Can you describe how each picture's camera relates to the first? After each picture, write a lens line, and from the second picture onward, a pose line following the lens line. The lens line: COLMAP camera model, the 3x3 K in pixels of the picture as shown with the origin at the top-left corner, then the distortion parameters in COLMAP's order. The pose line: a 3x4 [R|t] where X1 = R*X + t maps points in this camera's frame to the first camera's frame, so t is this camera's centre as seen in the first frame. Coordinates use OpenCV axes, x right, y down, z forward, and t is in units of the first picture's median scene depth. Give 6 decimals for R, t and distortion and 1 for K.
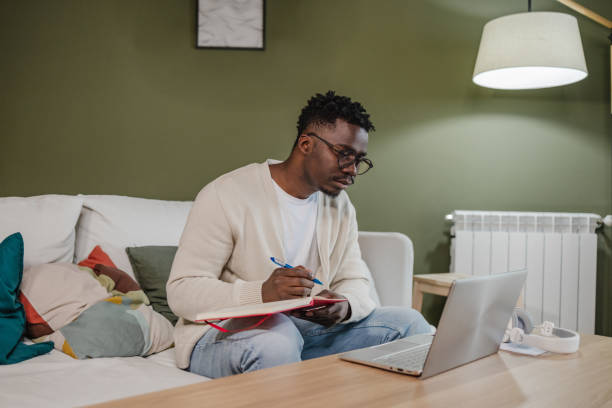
lens RADIAL K [[646.2, 0, 307.7], [0, 646.2, 202.9], [0, 0, 1]] dist [-0.002151, 0.000000]
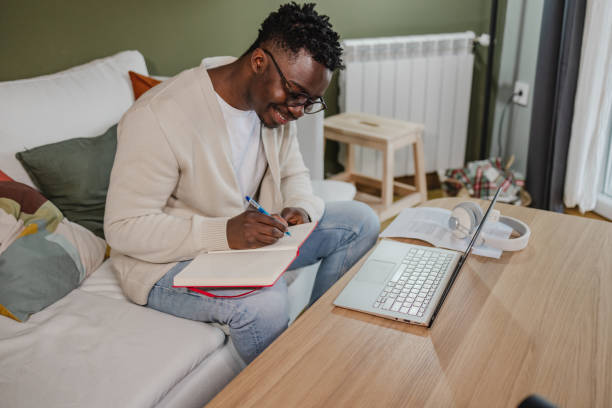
lens RADIAL K [[615.0, 0, 307.5], [0, 615.0, 205.7], [0, 0, 1]] dist [0.010918, 0.000000]
pose [[0.955339, -0.145208, 0.257374, -0.150835], [0.032801, 0.917671, 0.395985, -0.197190], [-0.293685, -0.369858, 0.881450, 0.169894]]
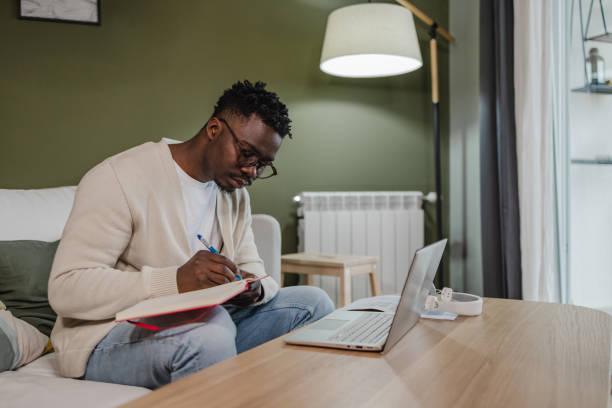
lens RADIAL K [[615.0, 0, 309.4], [0, 615.0, 203.1], [0, 0, 1]] dist [0.010918, 0.000000]
pose [[0.937974, -0.036139, 0.344818, -0.156814], [0.030732, 0.999304, 0.021135, 0.012719], [-0.345342, -0.009227, 0.938432, 0.104259]]
